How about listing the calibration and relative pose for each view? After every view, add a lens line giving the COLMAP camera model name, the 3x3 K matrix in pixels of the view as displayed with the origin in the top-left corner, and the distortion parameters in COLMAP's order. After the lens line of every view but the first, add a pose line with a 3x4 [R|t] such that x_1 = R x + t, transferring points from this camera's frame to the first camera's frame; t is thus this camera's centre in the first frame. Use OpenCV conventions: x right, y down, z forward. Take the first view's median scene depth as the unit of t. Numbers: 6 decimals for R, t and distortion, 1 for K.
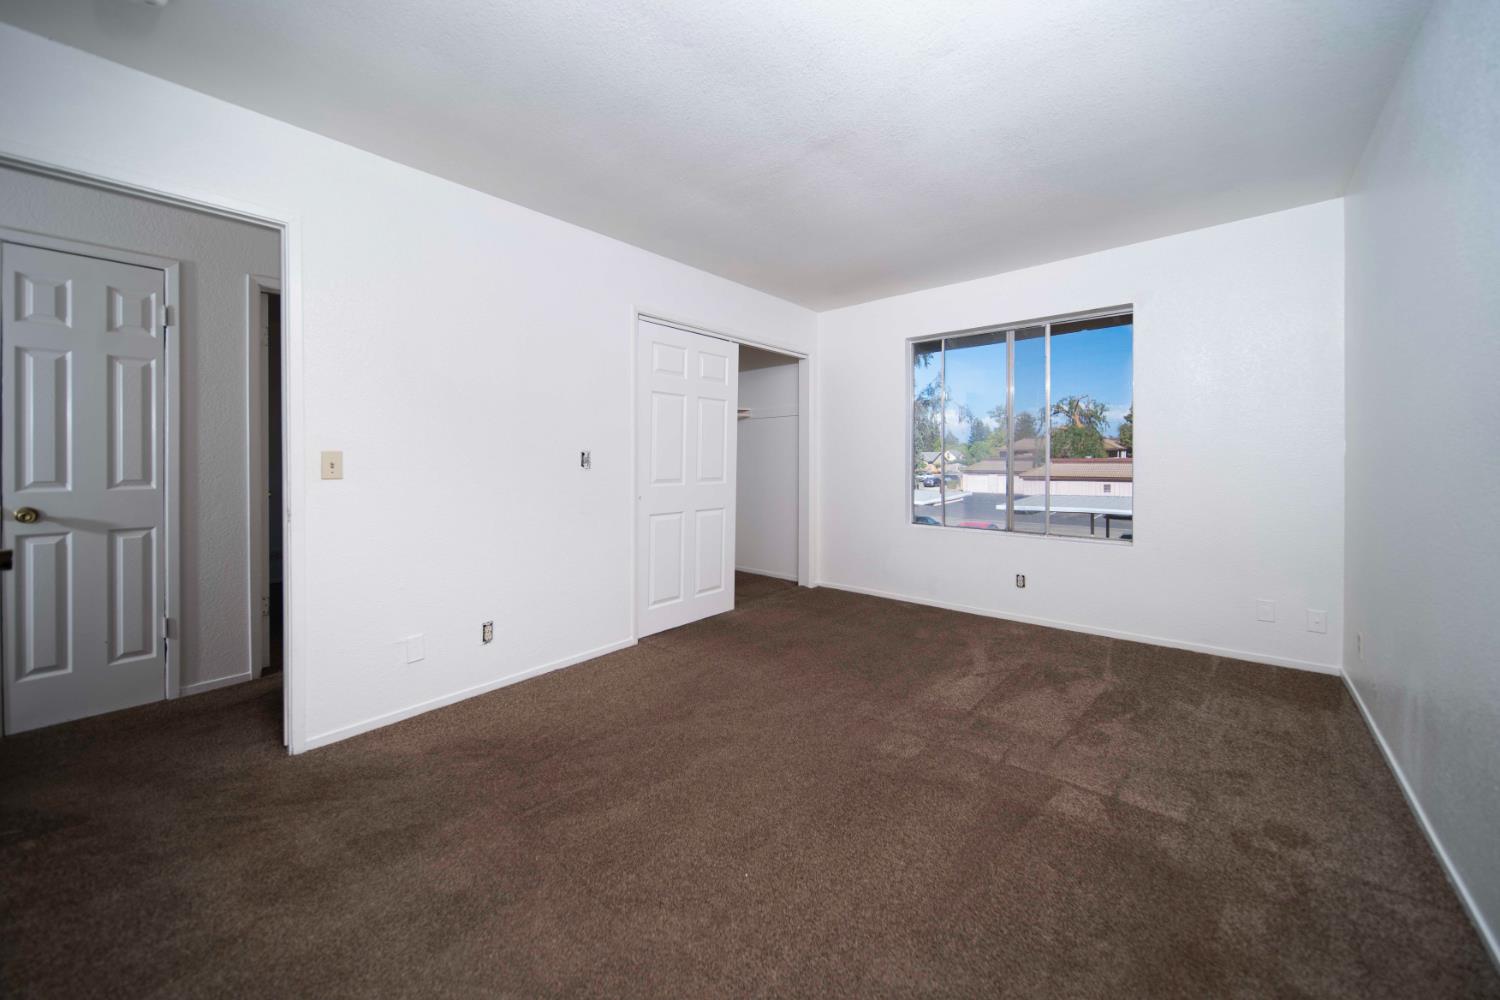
lens RADIAL K [[542.3, 0, 751.3], [0, 542.3, 466.8], [0, 0, 1]] dist [-0.000673, -0.000064]
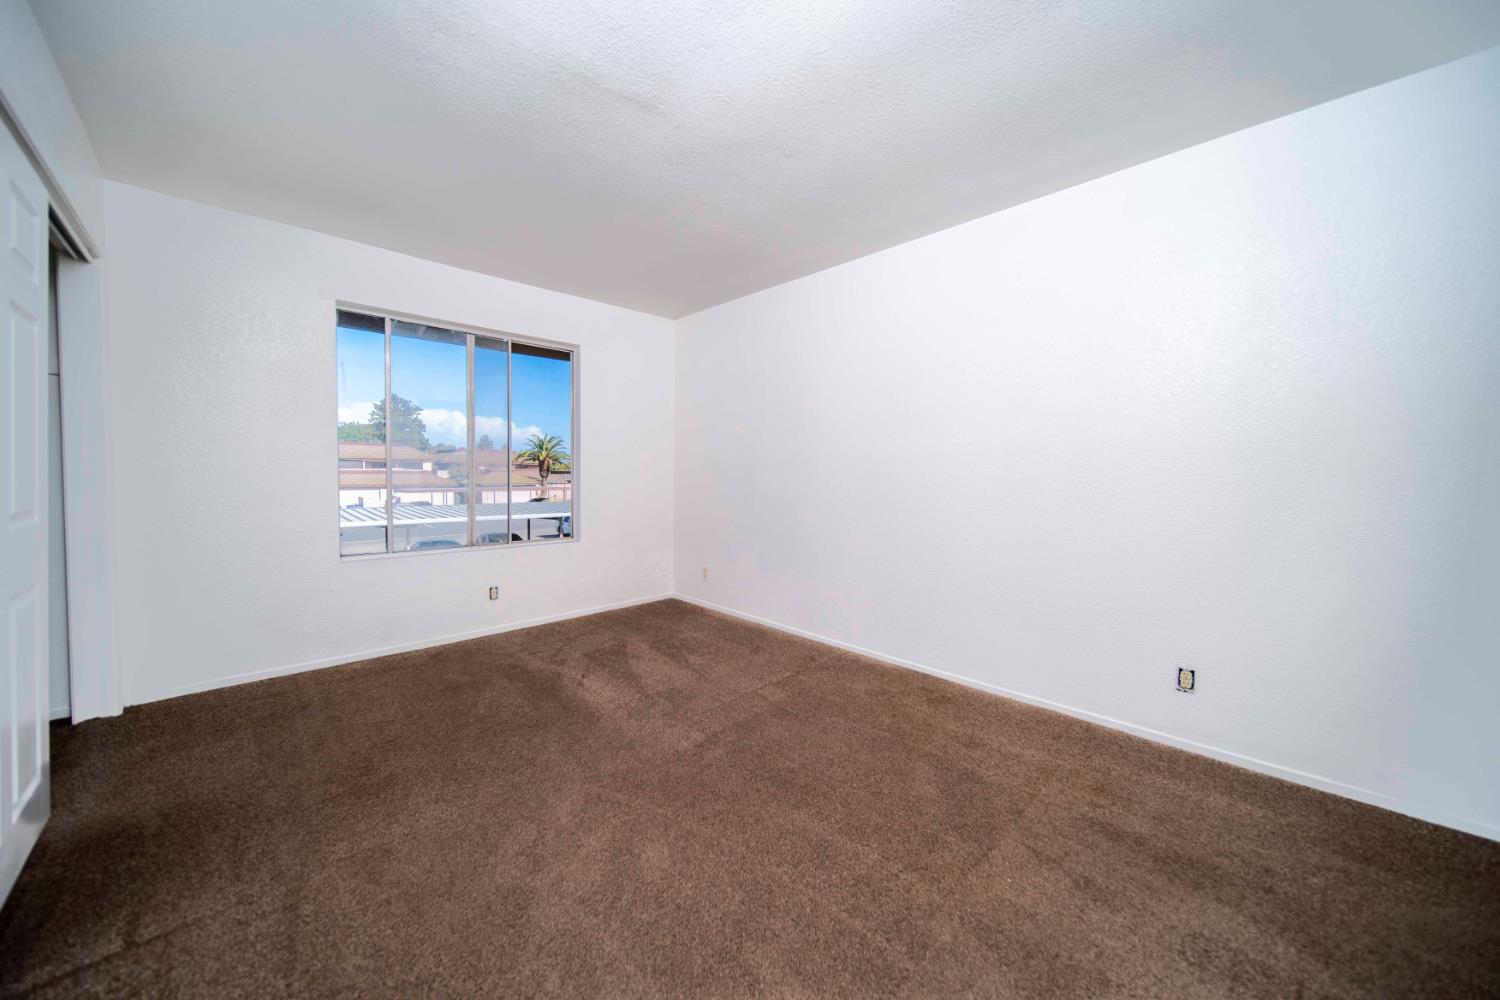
lens RADIAL K [[533.9, 0, 751.7], [0, 533.9, 489.0], [0, 0, 1]] dist [0.000325, -0.000033]
pose [[0.076146, -0.029268, 0.996667, -0.508379], [-0.001373, 0.999565, 0.029458, -0.010130], [-0.997096, -0.003611, 0.076072, 0.522568]]
